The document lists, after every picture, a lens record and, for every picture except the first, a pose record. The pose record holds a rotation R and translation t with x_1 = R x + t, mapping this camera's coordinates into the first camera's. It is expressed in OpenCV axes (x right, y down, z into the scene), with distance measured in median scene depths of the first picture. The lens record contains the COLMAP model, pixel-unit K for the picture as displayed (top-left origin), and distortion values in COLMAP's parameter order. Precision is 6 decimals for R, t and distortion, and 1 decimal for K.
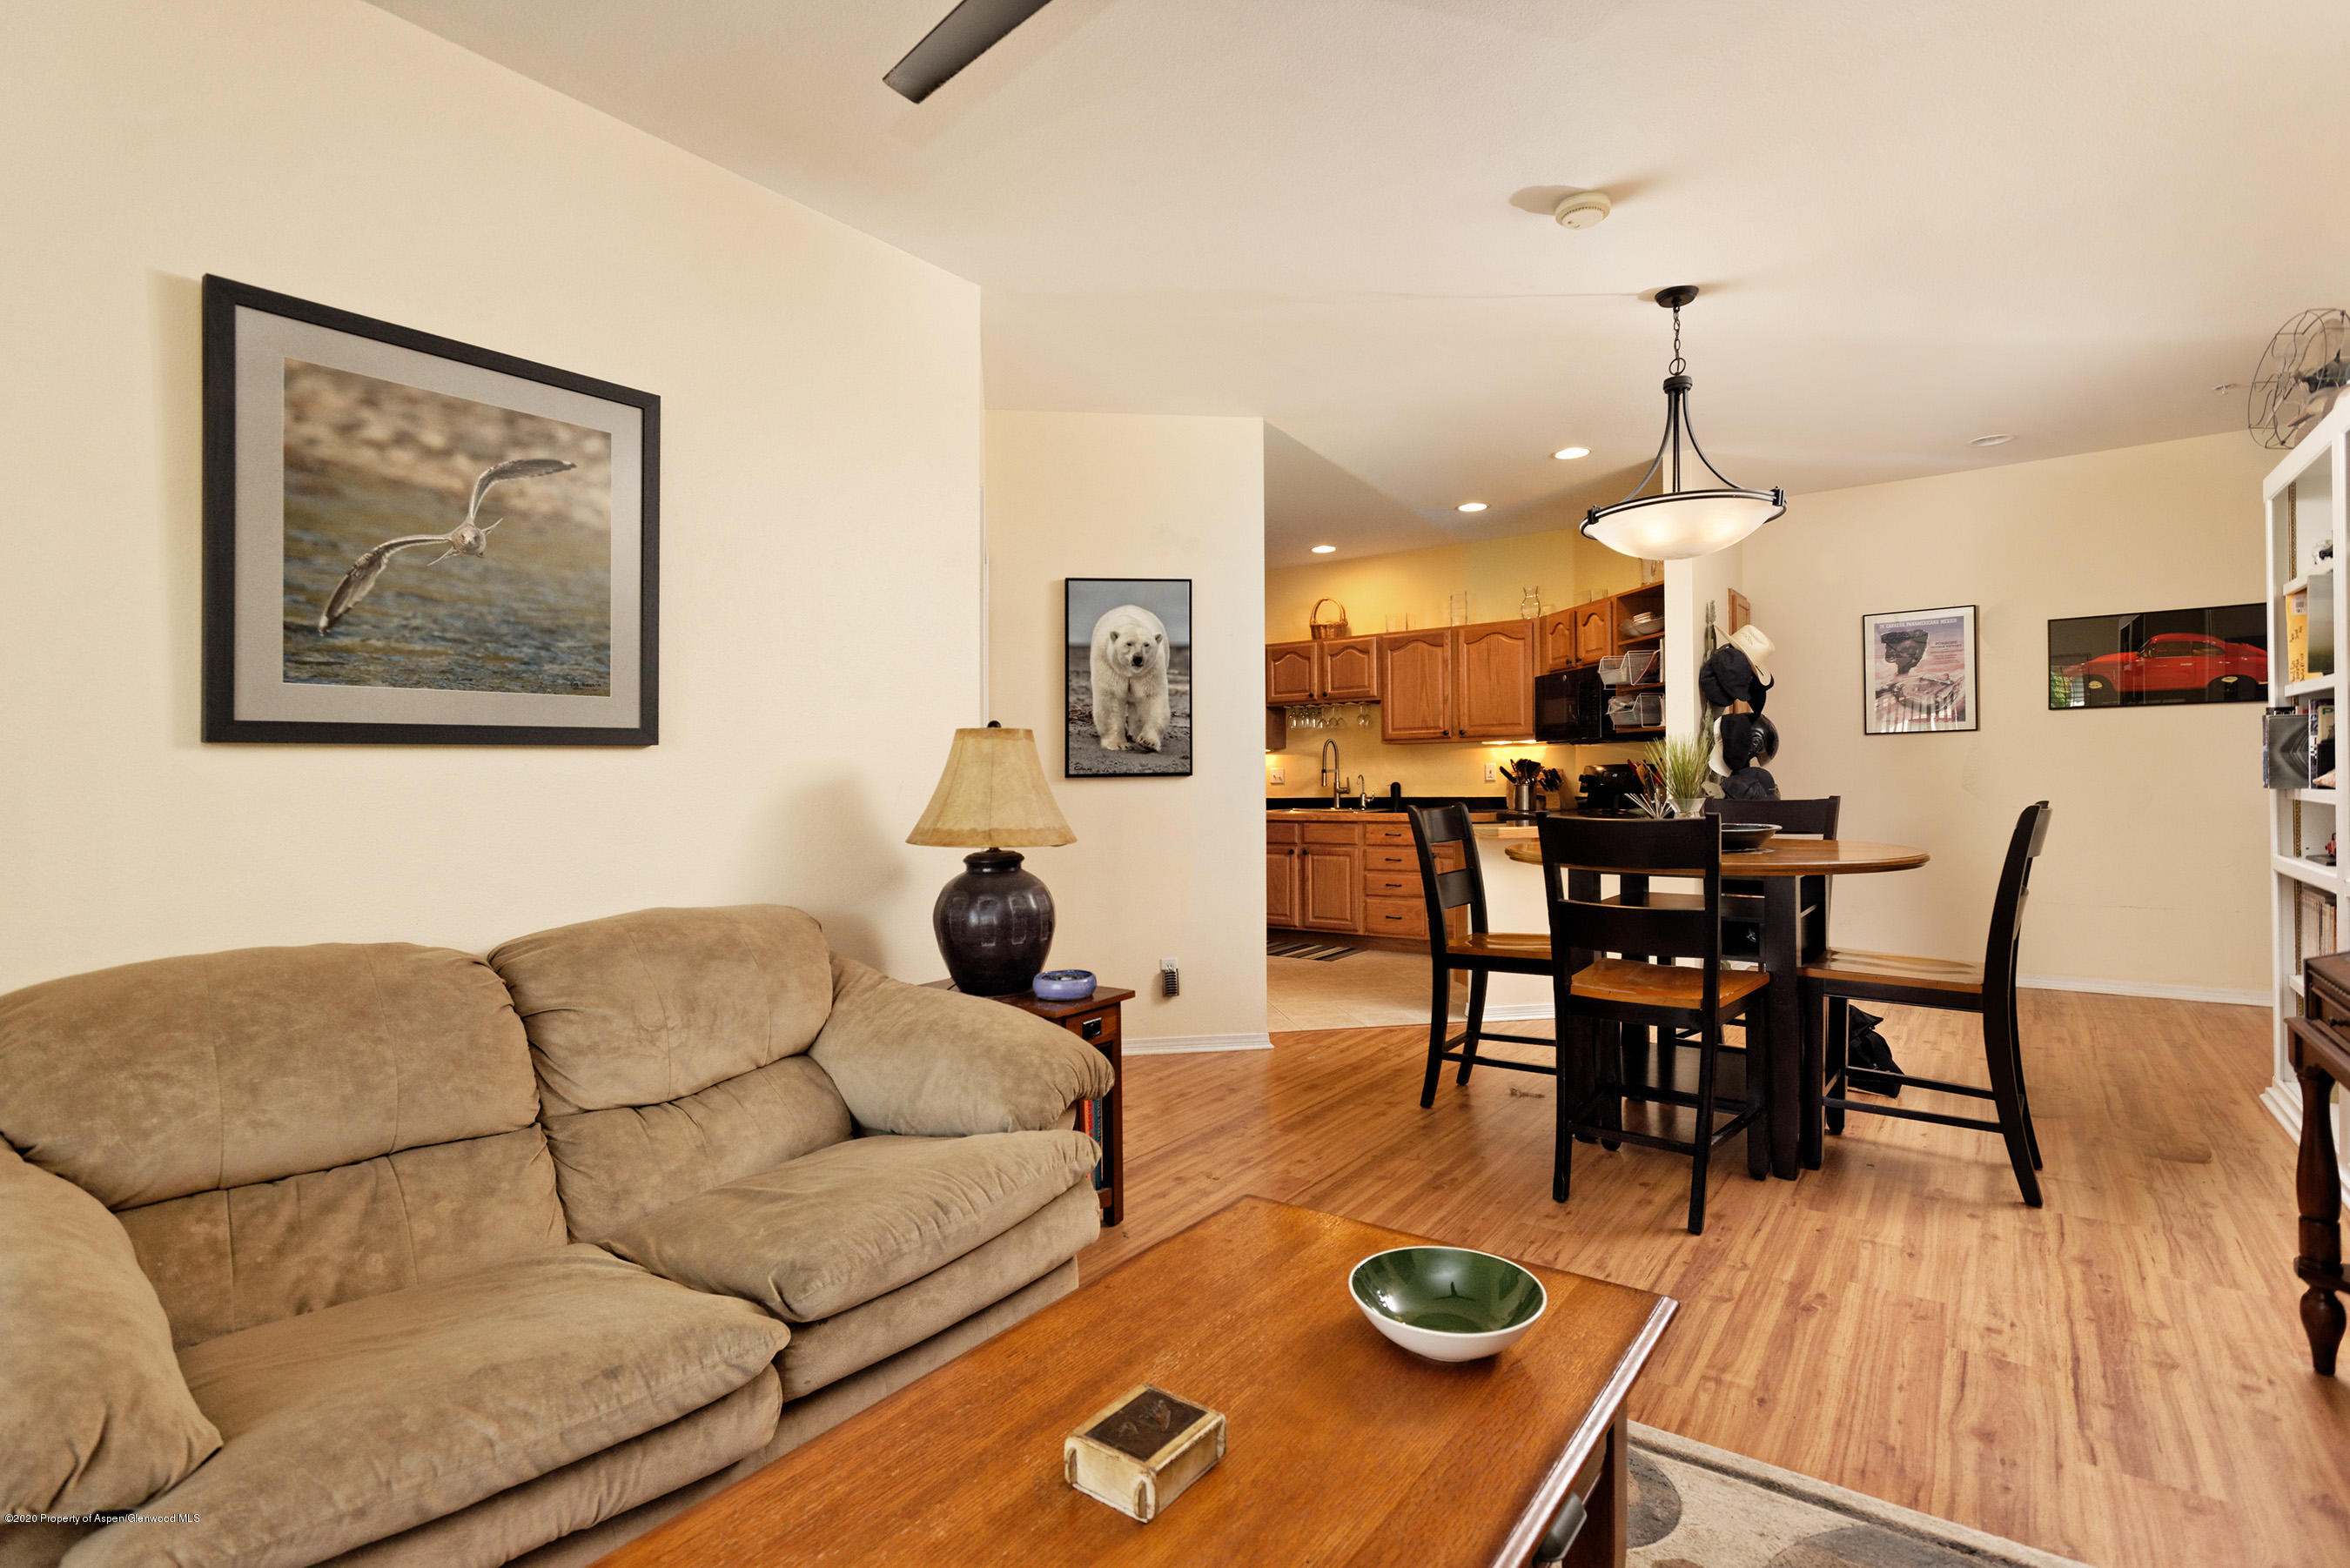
lens RADIAL K [[1088.8, 0, 1171.6], [0, 1088.8, 806.0], [0, 0, 1]] dist [0.002483, 0.000547]
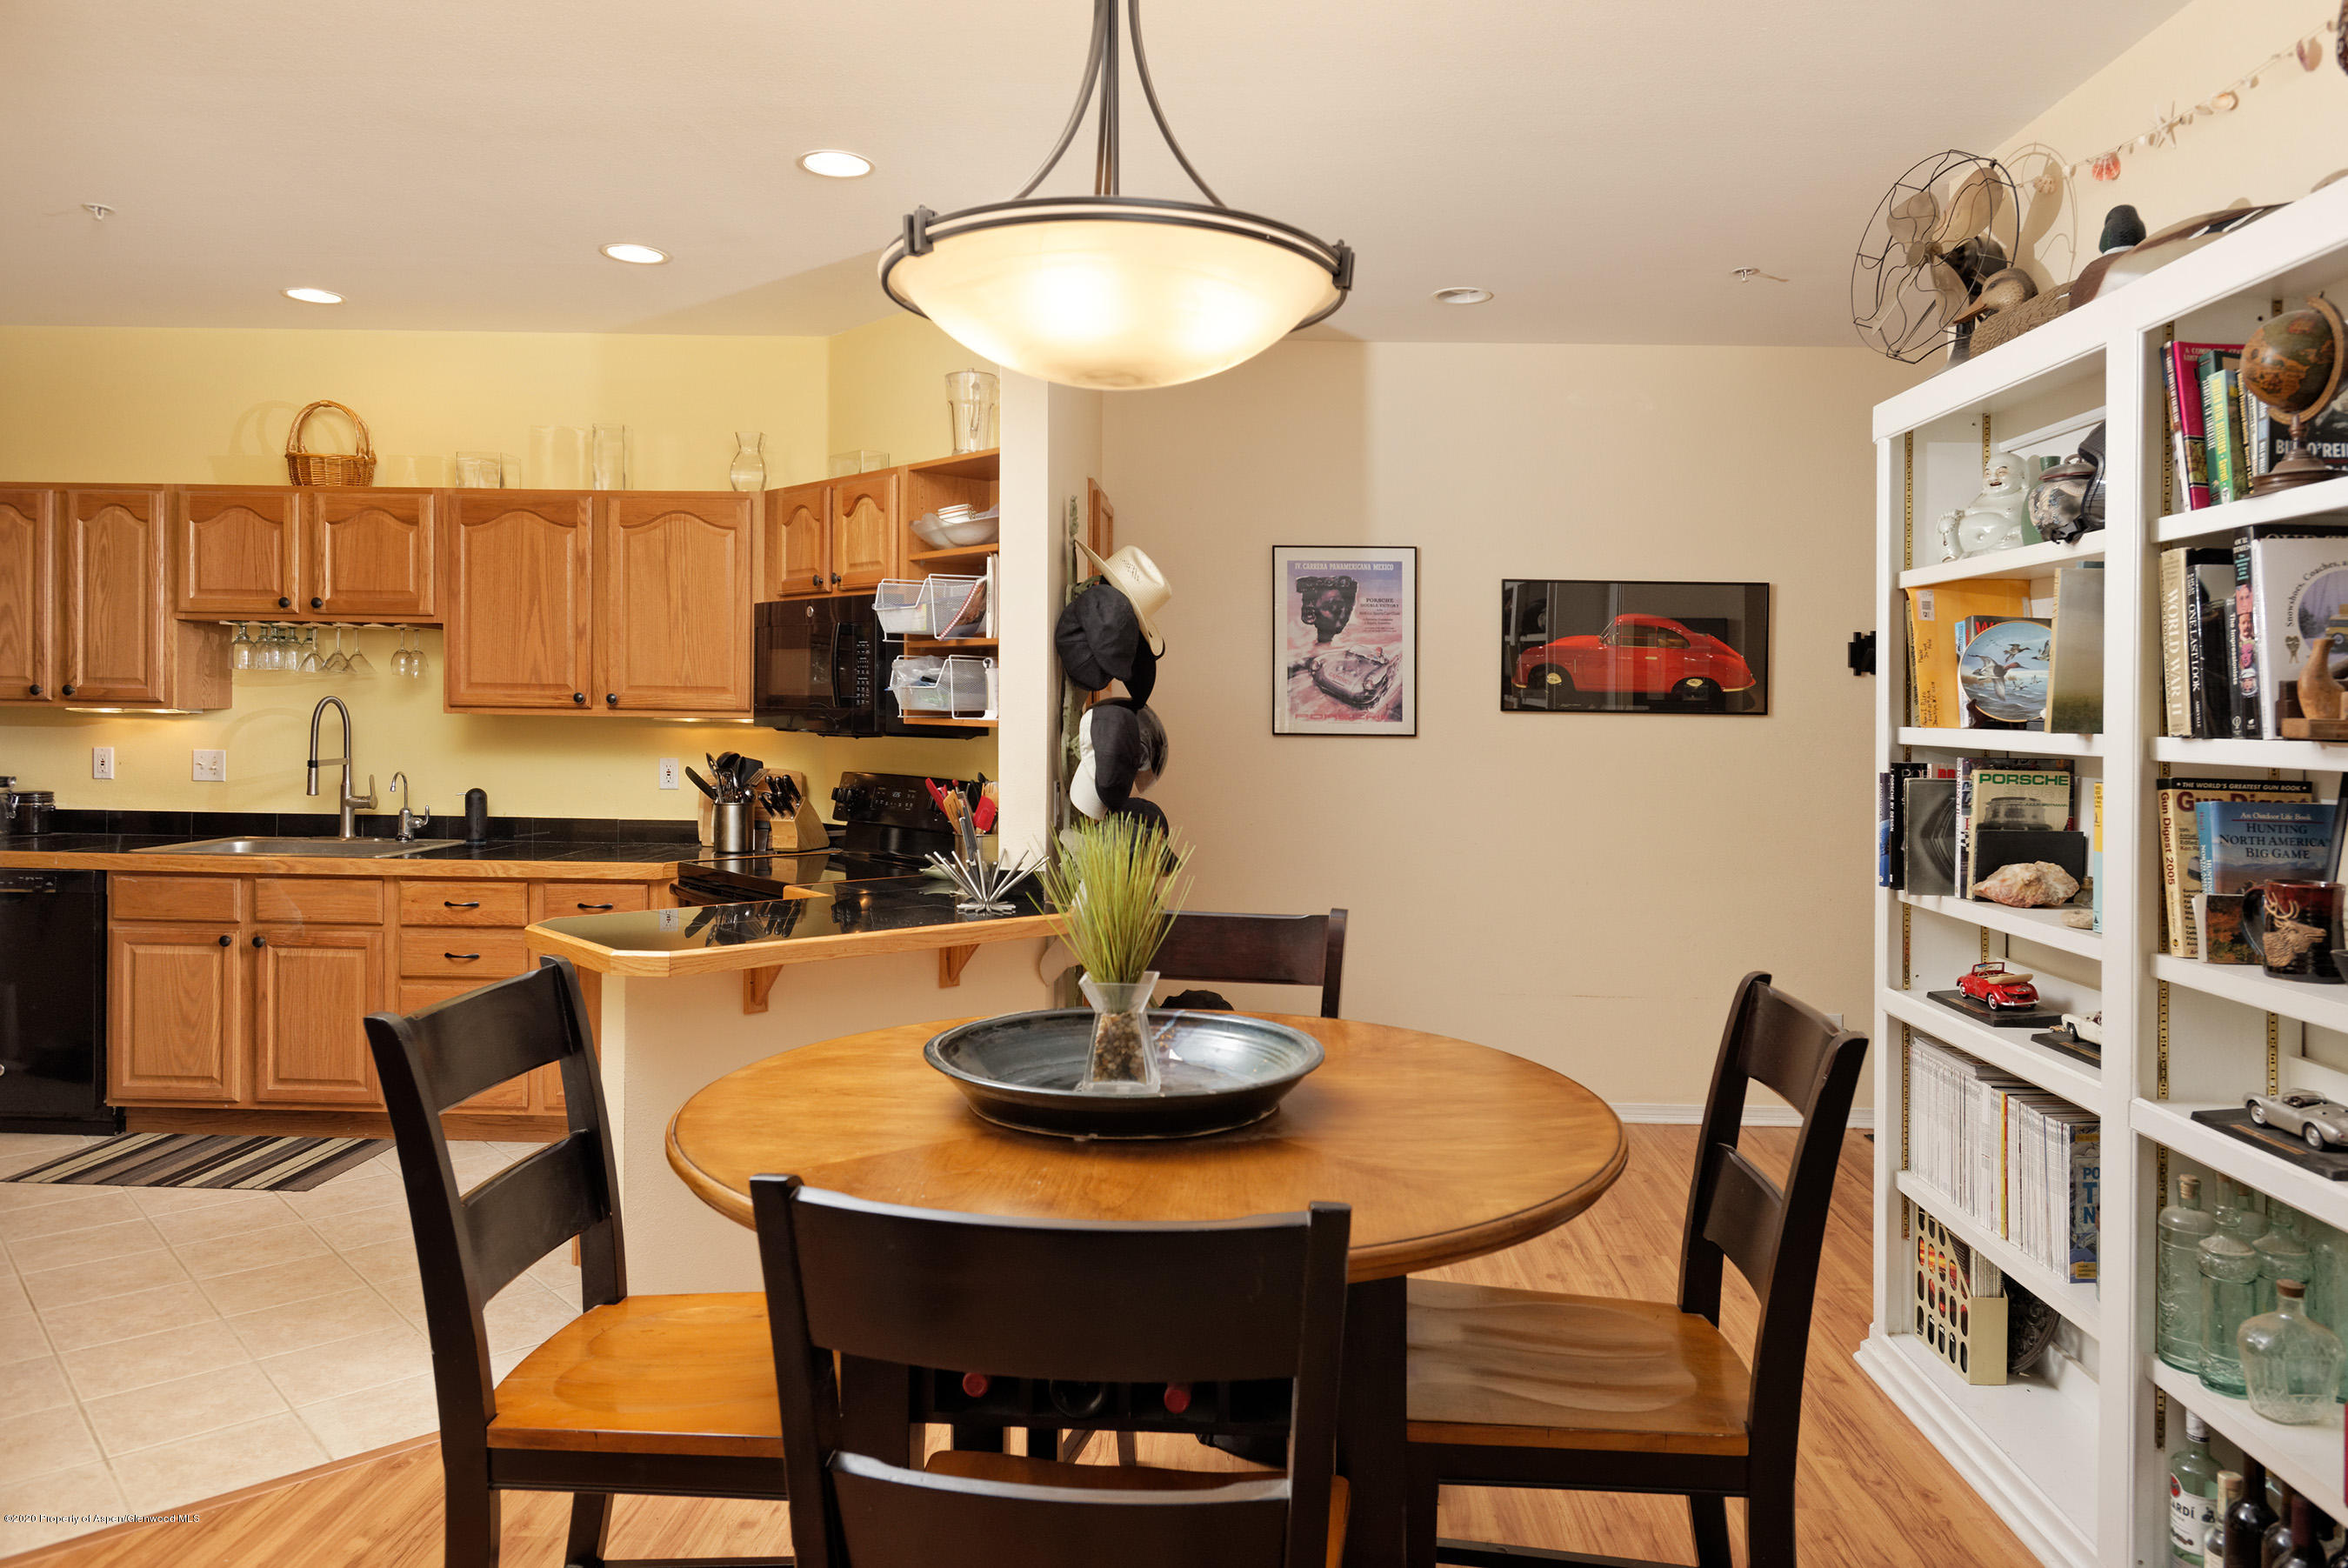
lens RADIAL K [[1487.4, 0, 1218.5], [0, 1487.4, 753.0], [0, 0, 1]] dist [-0.033584, 0.027391]
pose [[0.808356, 0.009425, 0.588618, 0.095145], [-0.012637, 0.999919, 0.001344, -0.050185], [-0.588558, -0.008524, 0.808410, 0.290975]]
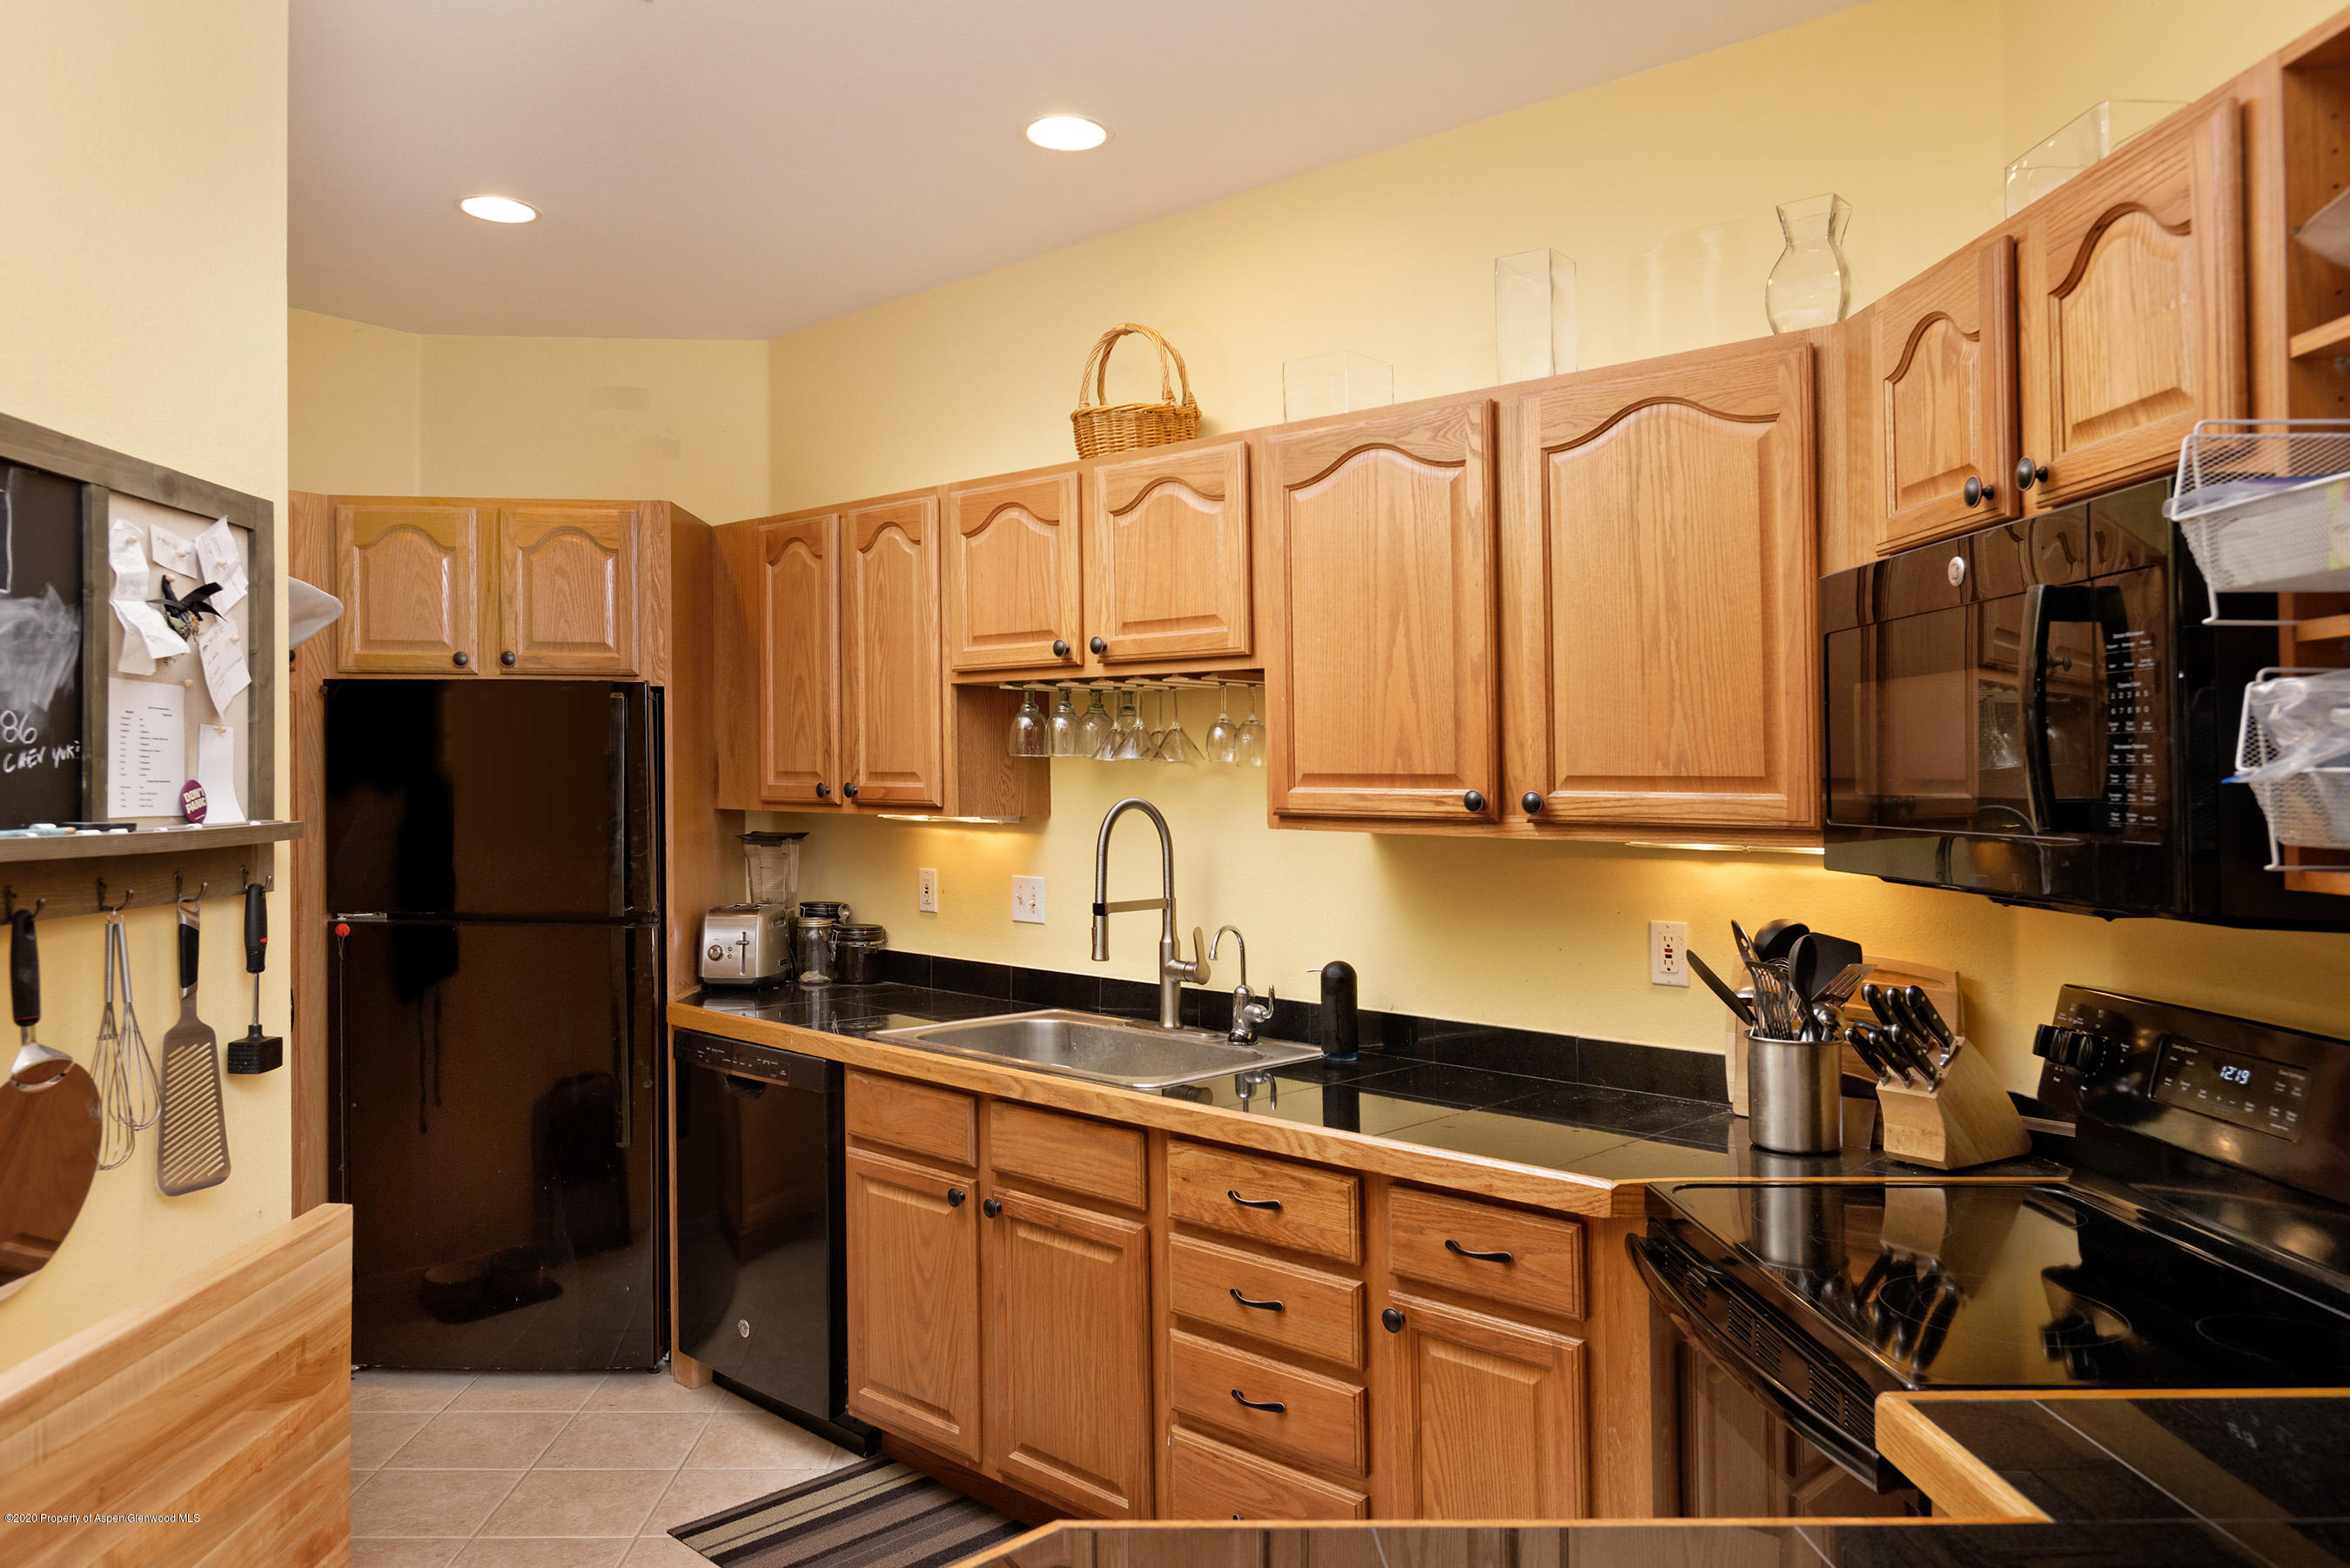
lens RADIAL K [[1646.1, 0, 1171.2], [0, 1646.1, 707.3], [0, 0, 1]] dist [0.005698, -0.000163]
pose [[0.993669, 0.020182, -0.110516, 0.243153], [-0.028116, 0.997101, -0.070711, -0.065107], [0.108768, 0.073371, 0.991356, 0.662991]]
